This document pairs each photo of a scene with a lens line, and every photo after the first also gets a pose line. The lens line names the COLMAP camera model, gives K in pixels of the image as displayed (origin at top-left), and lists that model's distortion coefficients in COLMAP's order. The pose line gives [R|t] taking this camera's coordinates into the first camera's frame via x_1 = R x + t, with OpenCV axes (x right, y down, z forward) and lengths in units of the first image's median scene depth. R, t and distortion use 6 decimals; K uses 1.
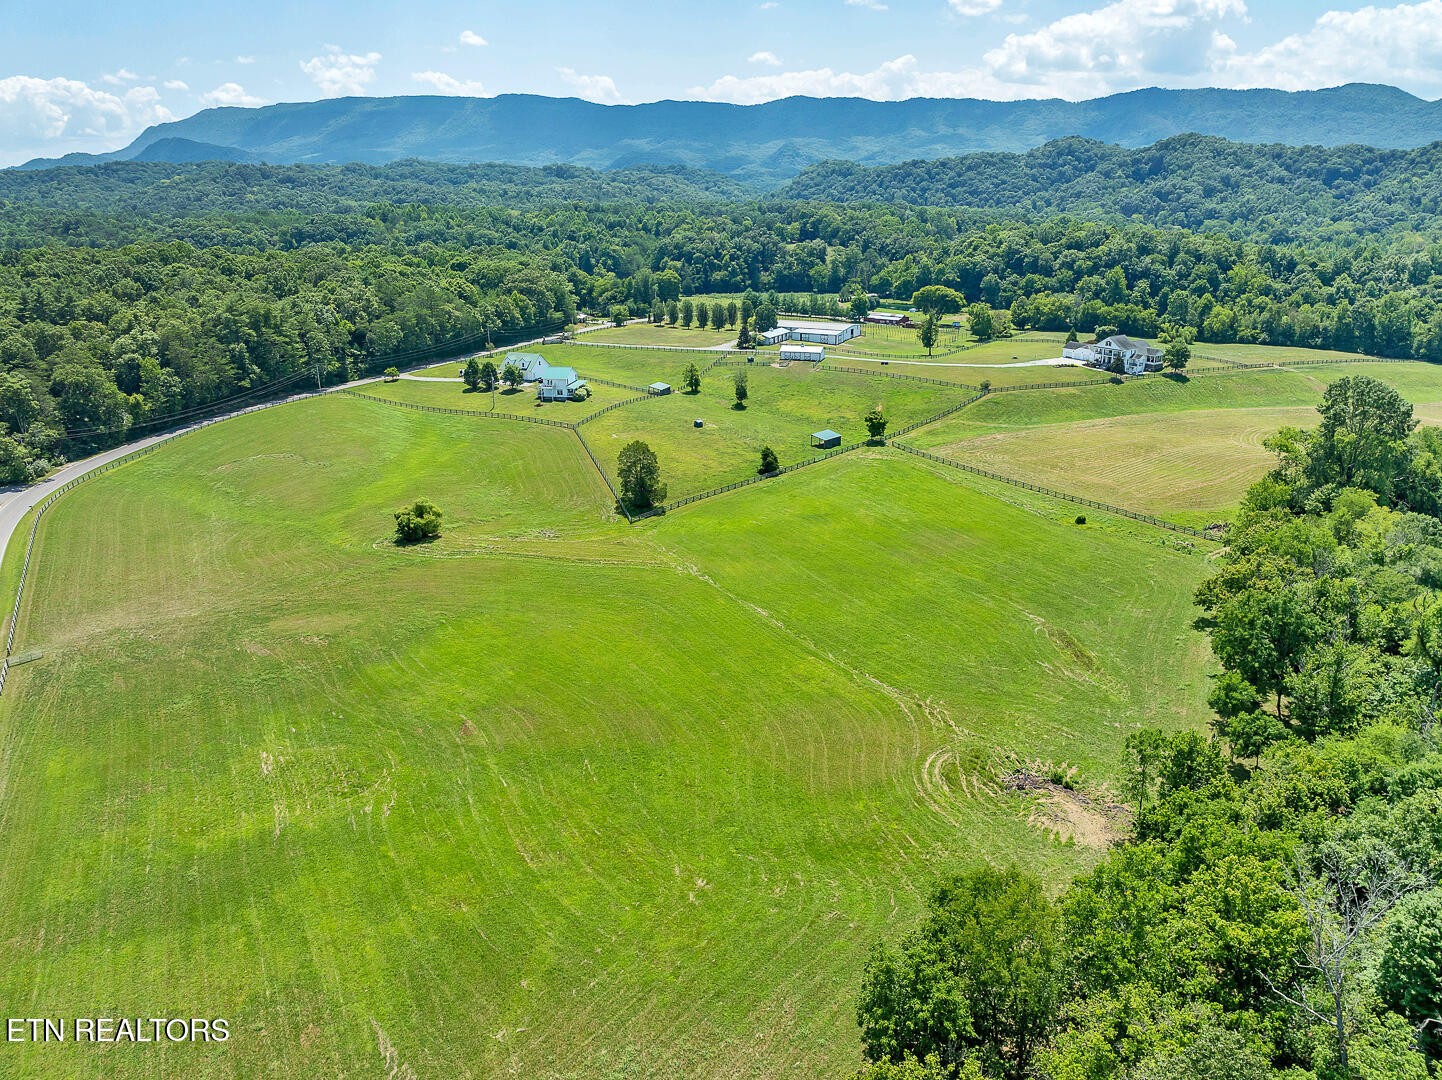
lens RADIAL K [[1030.6, 0, 721.0], [0, 1030.6, 540.0], [0, 0, 1]] dist [-0.035178, -0.002409]
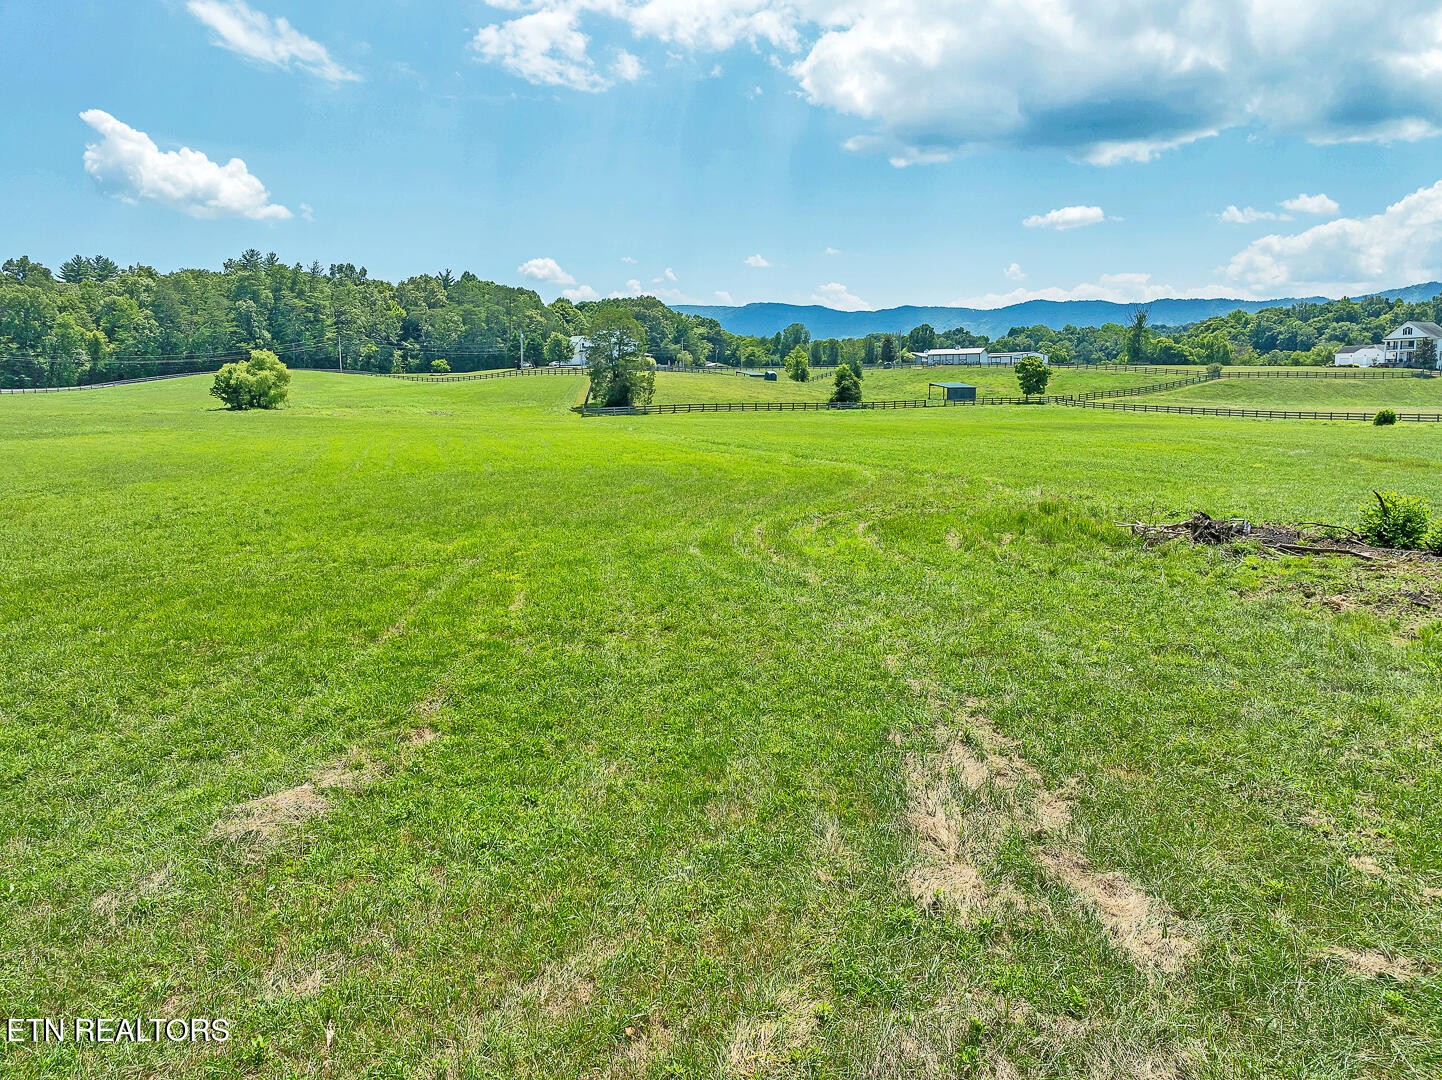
lens RADIAL K [[1030.6, 0, 721.0], [0, 1030.6, 540.0], [0, 0, 1]] dist [-0.035178, -0.002409]
pose [[0.974214, 0.042981, -0.221493, 0.086077], [-0.085072, 0.979207, -0.184163, 0.105271], [0.208972, 0.198257, 0.957614, 0.280171]]
